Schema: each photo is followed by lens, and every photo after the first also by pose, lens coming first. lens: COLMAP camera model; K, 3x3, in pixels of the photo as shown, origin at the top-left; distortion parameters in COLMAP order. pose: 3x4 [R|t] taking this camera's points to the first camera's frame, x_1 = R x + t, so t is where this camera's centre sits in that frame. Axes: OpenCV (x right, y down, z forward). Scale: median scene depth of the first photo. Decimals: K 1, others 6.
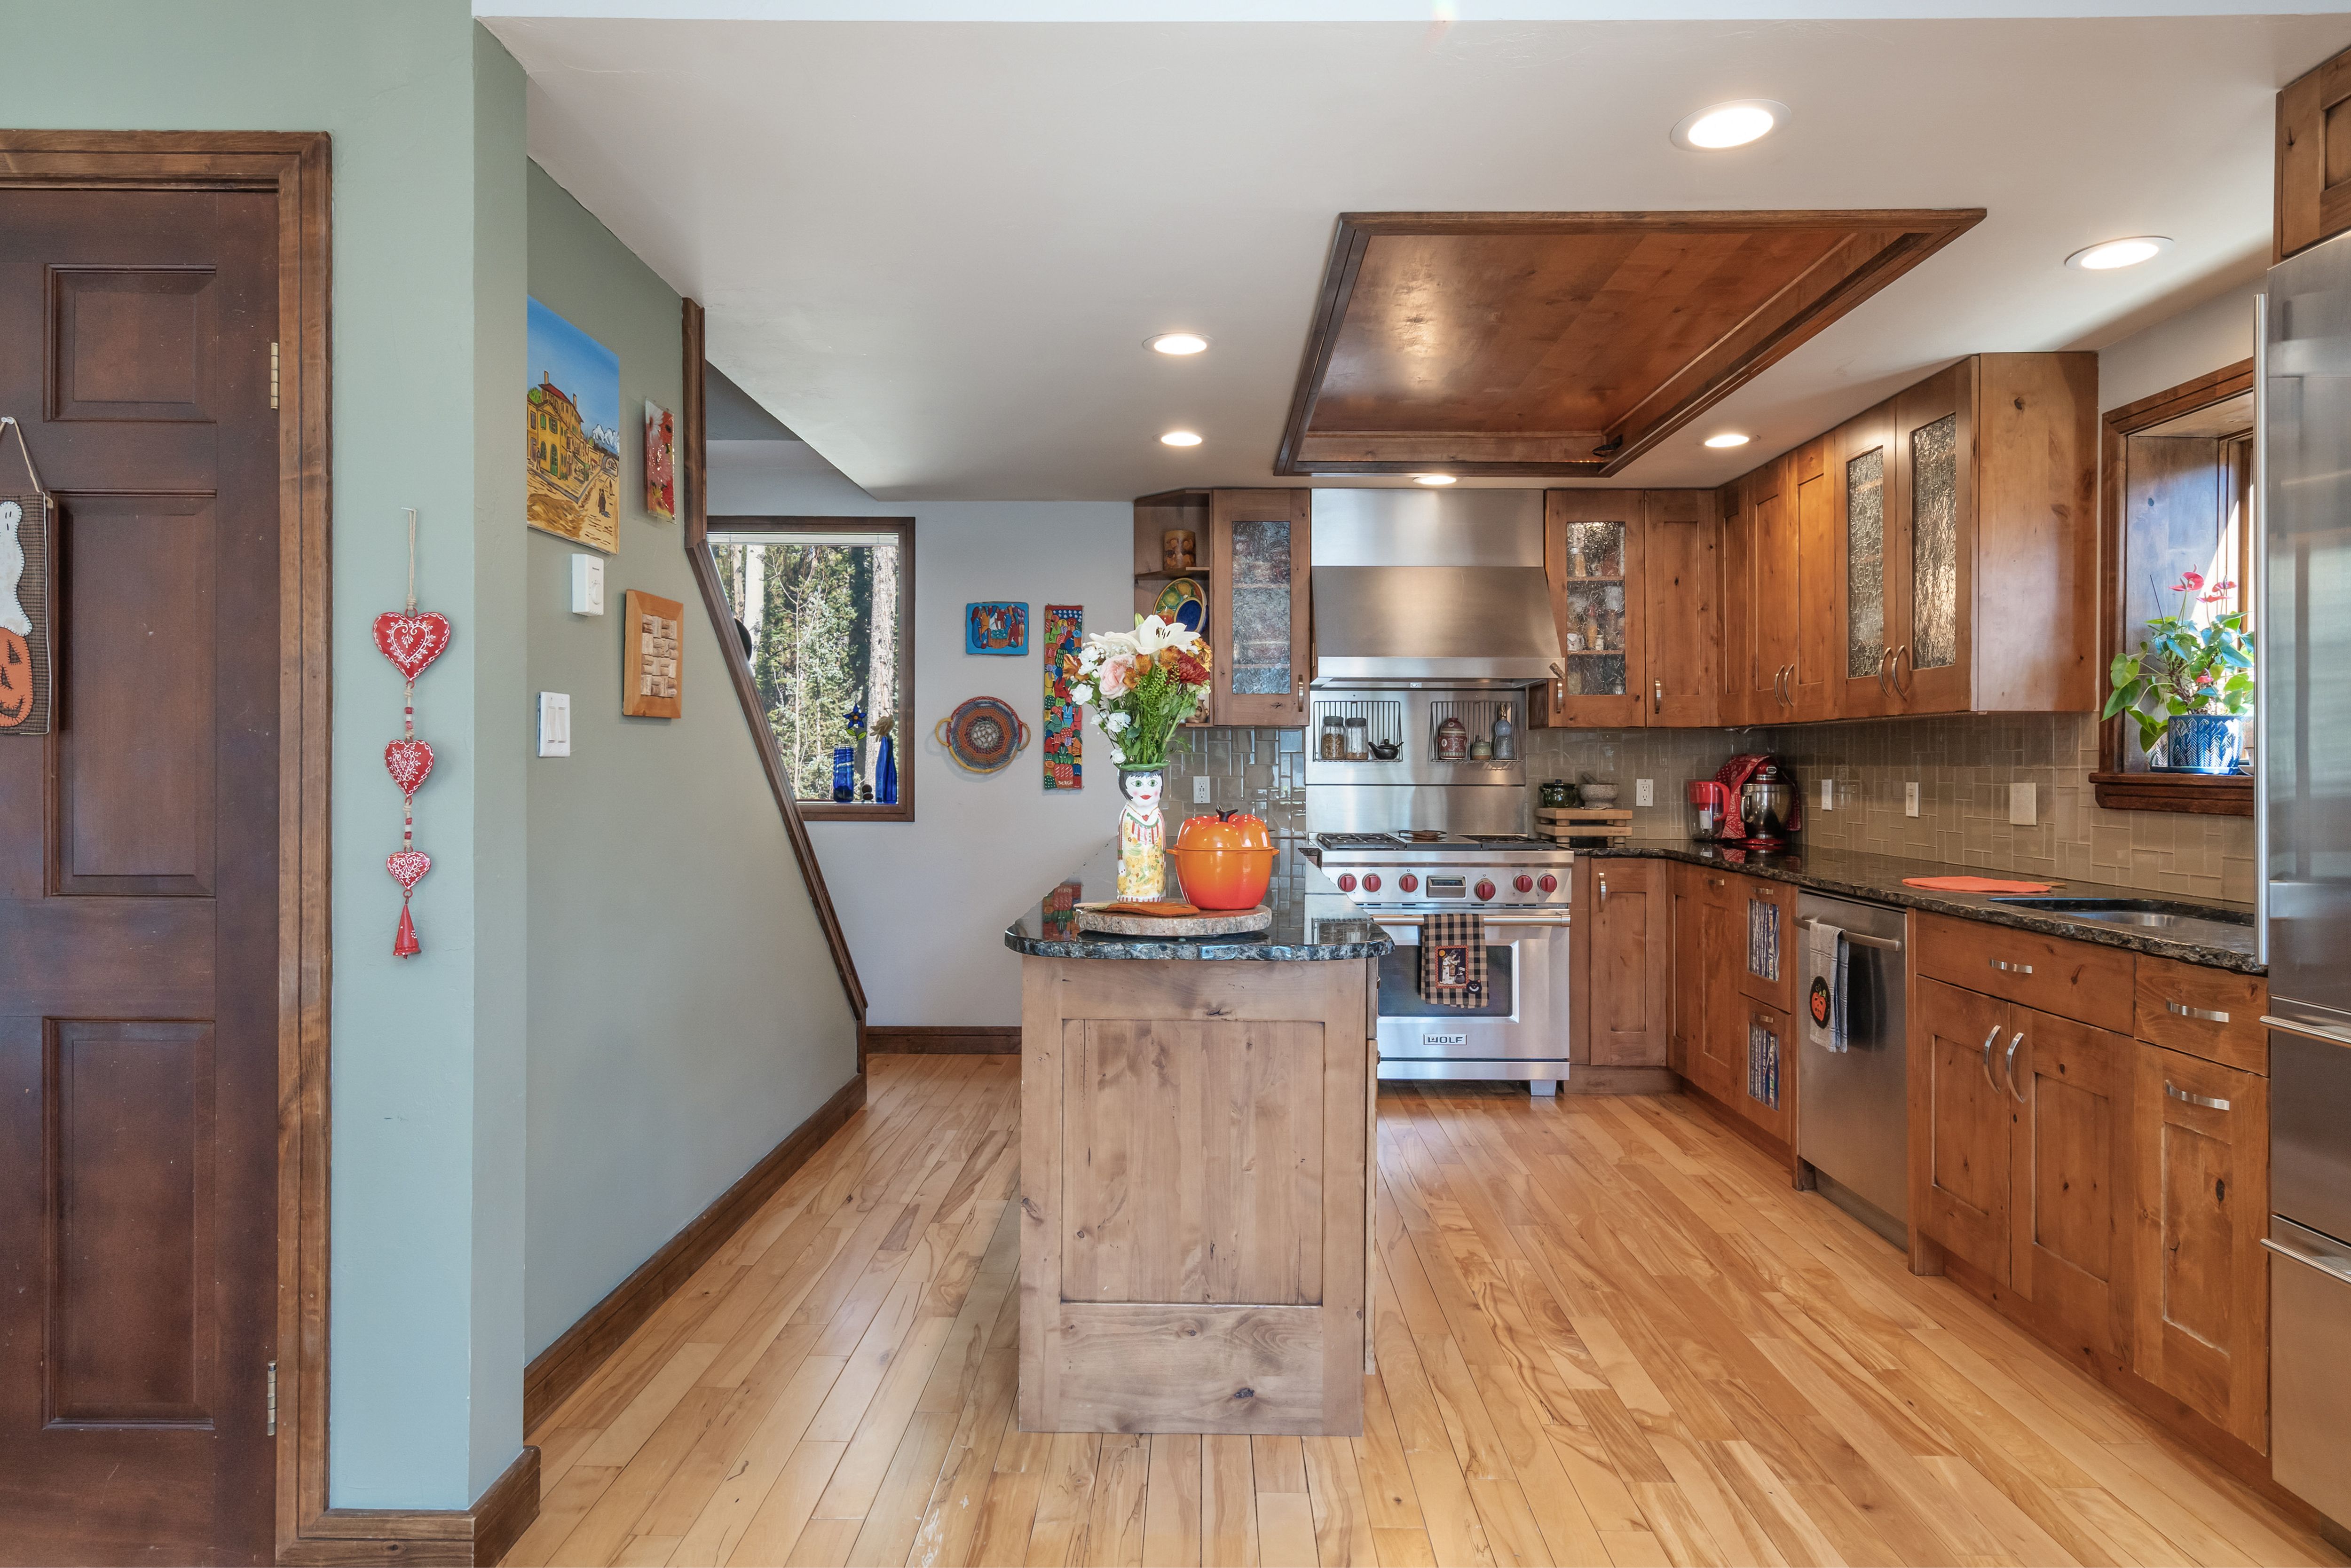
lens RADIAL K [[1368.7, 0, 1178.6], [0, 1368.7, 764.0], [0, 0, 1]] dist [0.004502, -0.001515]
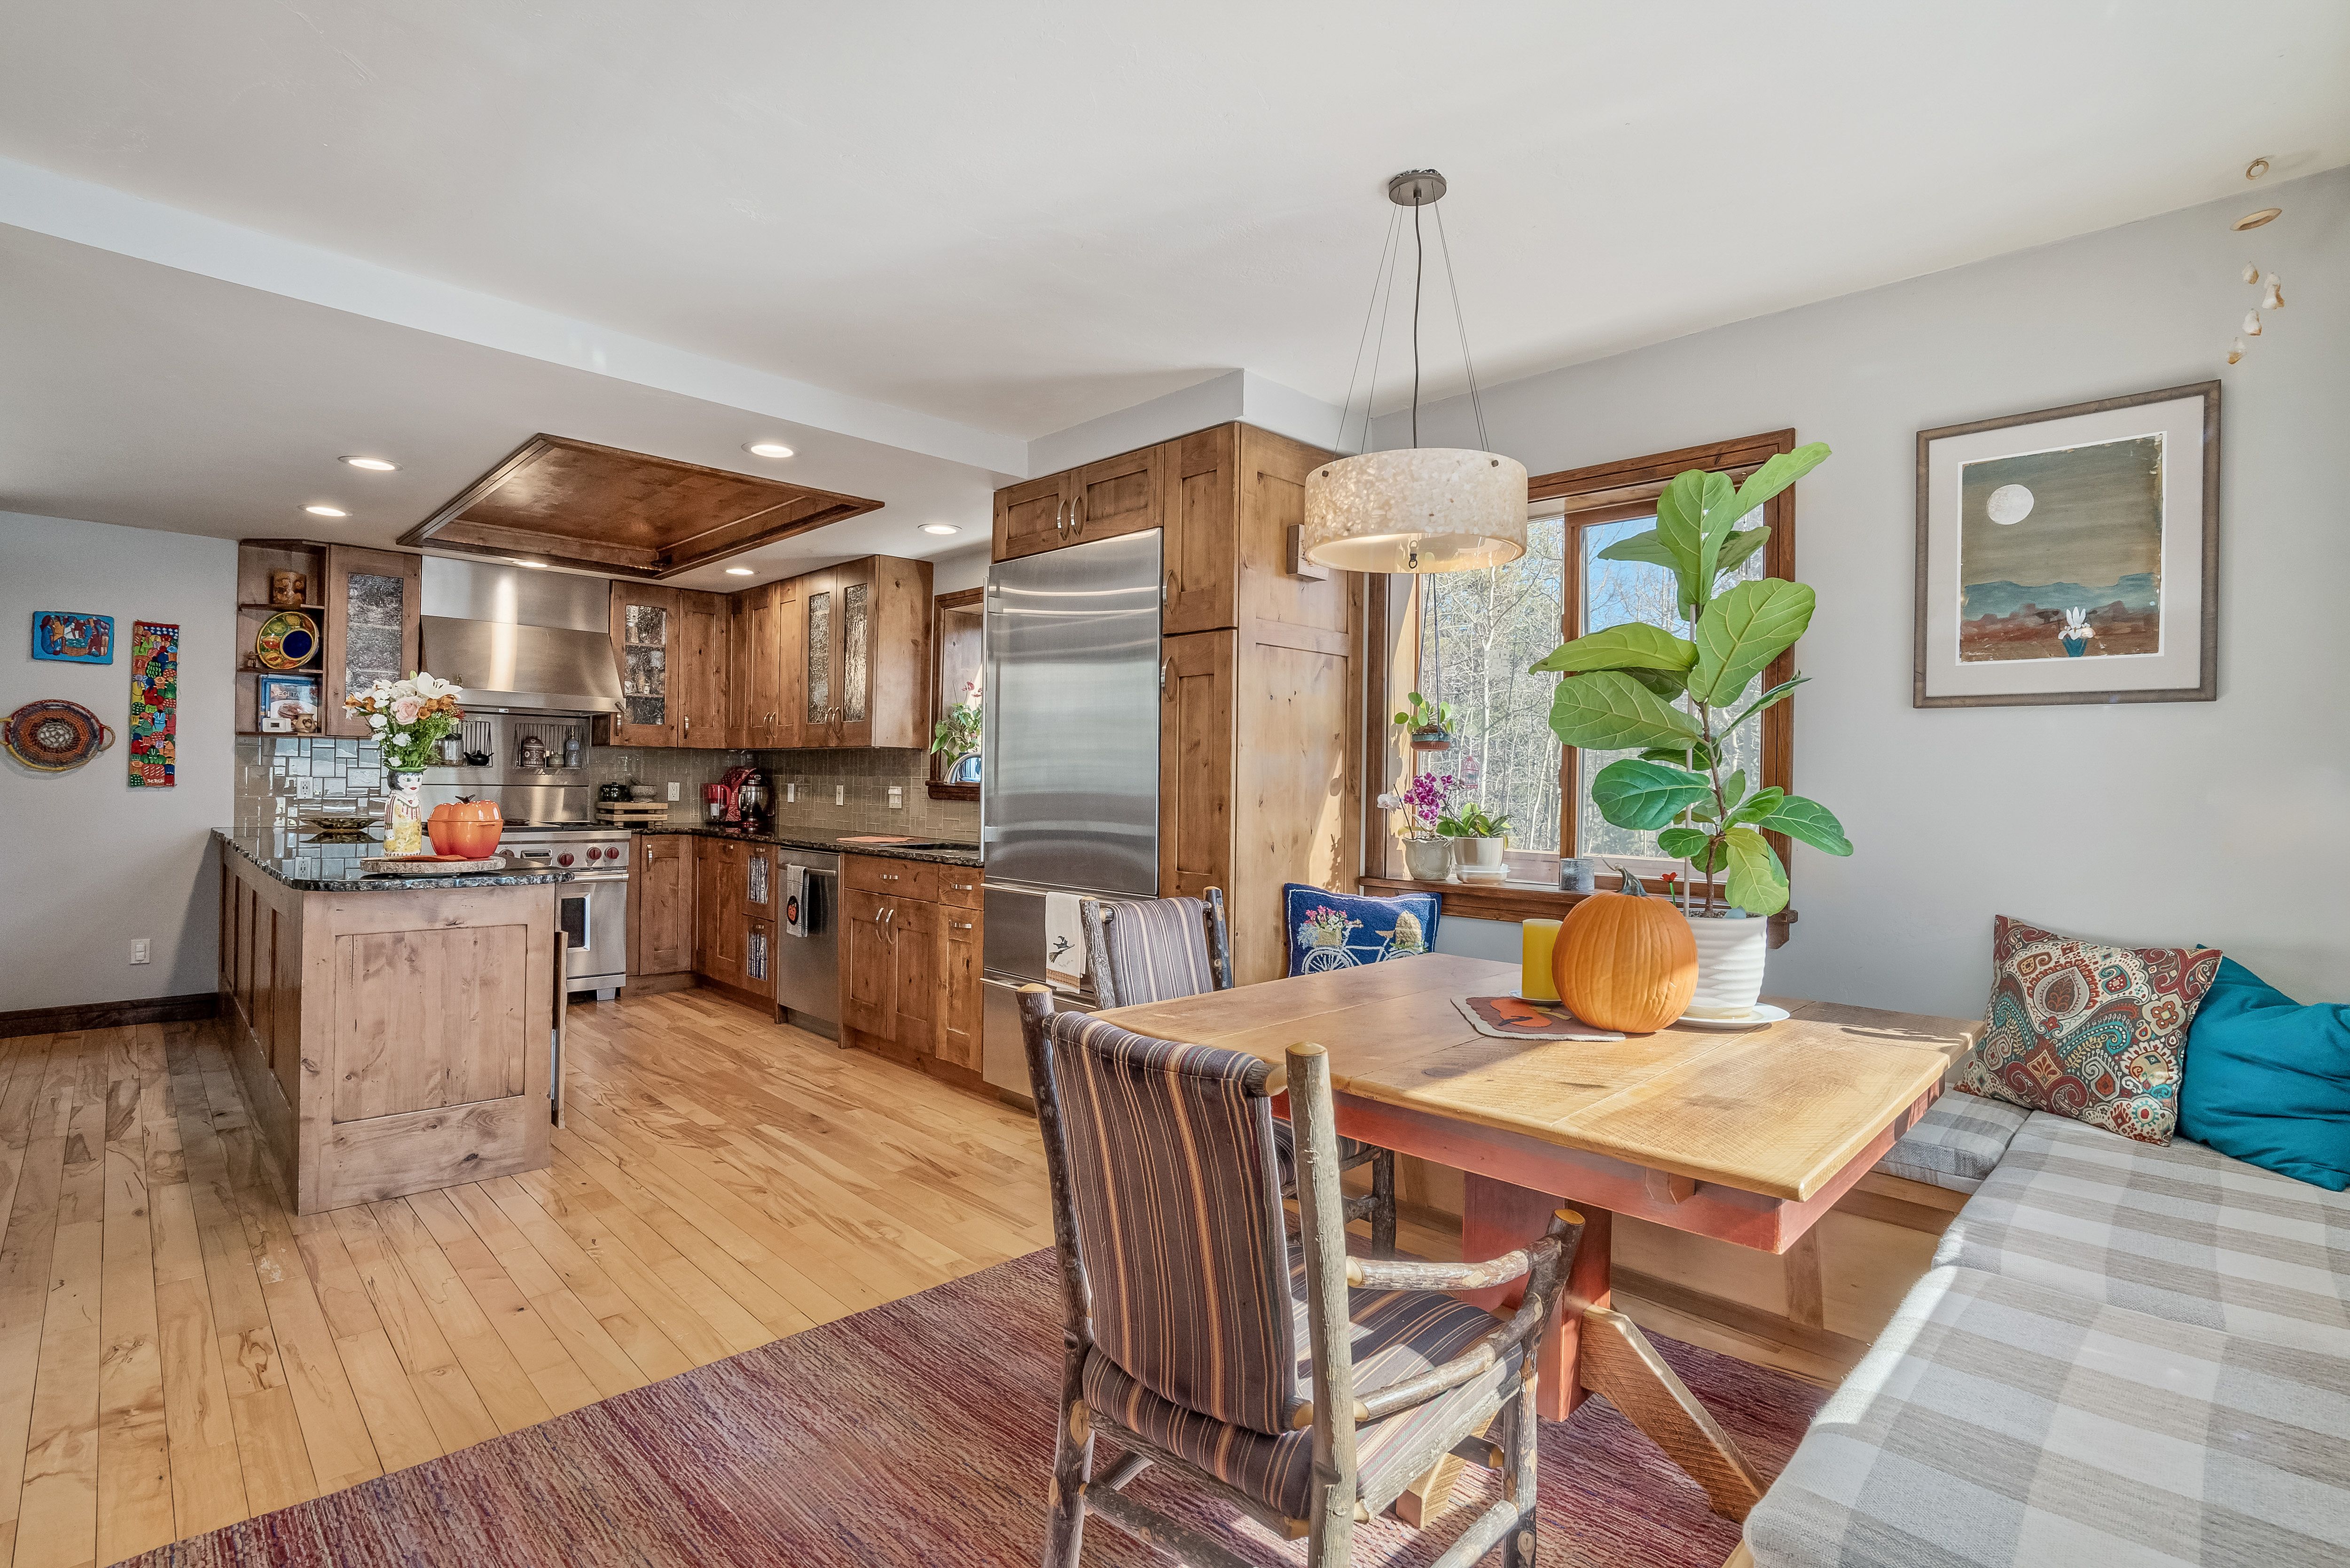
lens RADIAL K [[1100.5, 0, 1172.1], [0, 1100.5, 775.5], [0, 0, 1]] dist [-0.054692, 0.020060]
pose [[0.699474, 0.013697, 0.714527, -0.193778], [-0.015000, 0.999877, -0.004483, 0.001017], [-0.714500, -0.007582, 0.699594, -0.322862]]
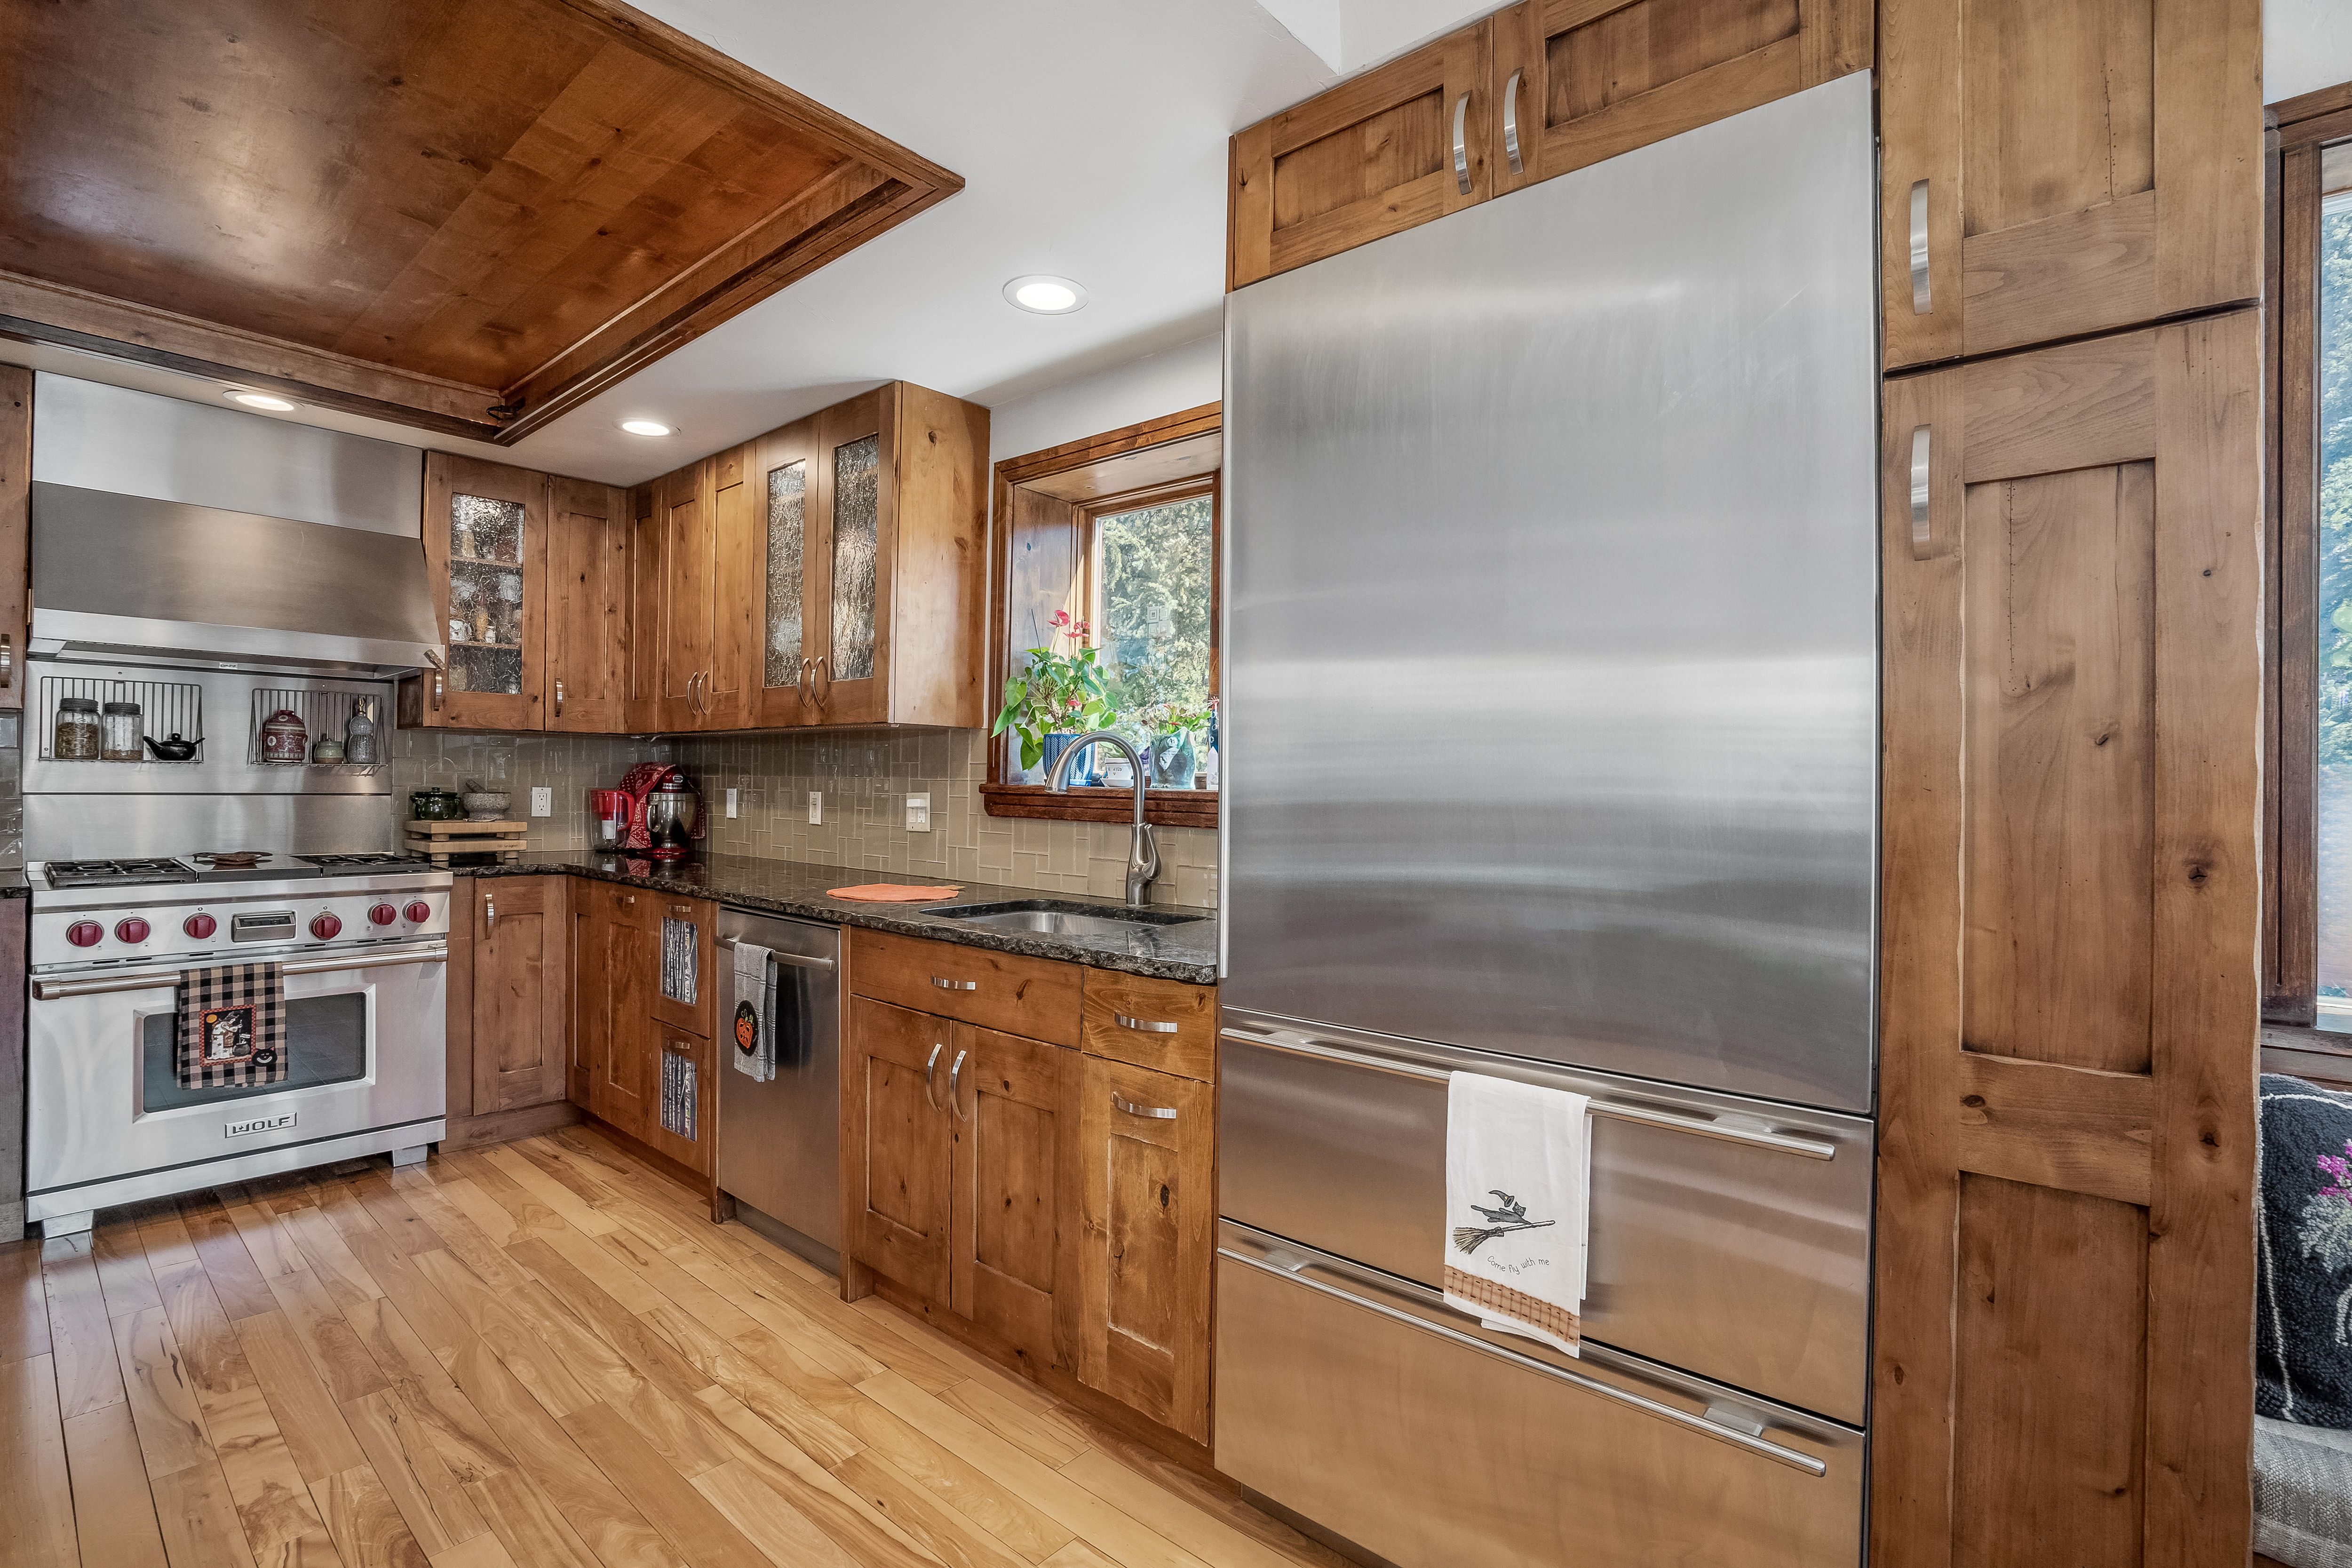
lens RADIAL K [[1101.5, 0, 1198.4], [0, 1101.5, 774.0], [0, 0, 1]] dist [-0.054692, 0.020060]
pose [[0.638719, 0.011858, 0.769349, 0.093660], [-0.011664, 0.999916, -0.005728, 0.001543], [-0.769352, -0.005316, 0.638803, 0.294342]]
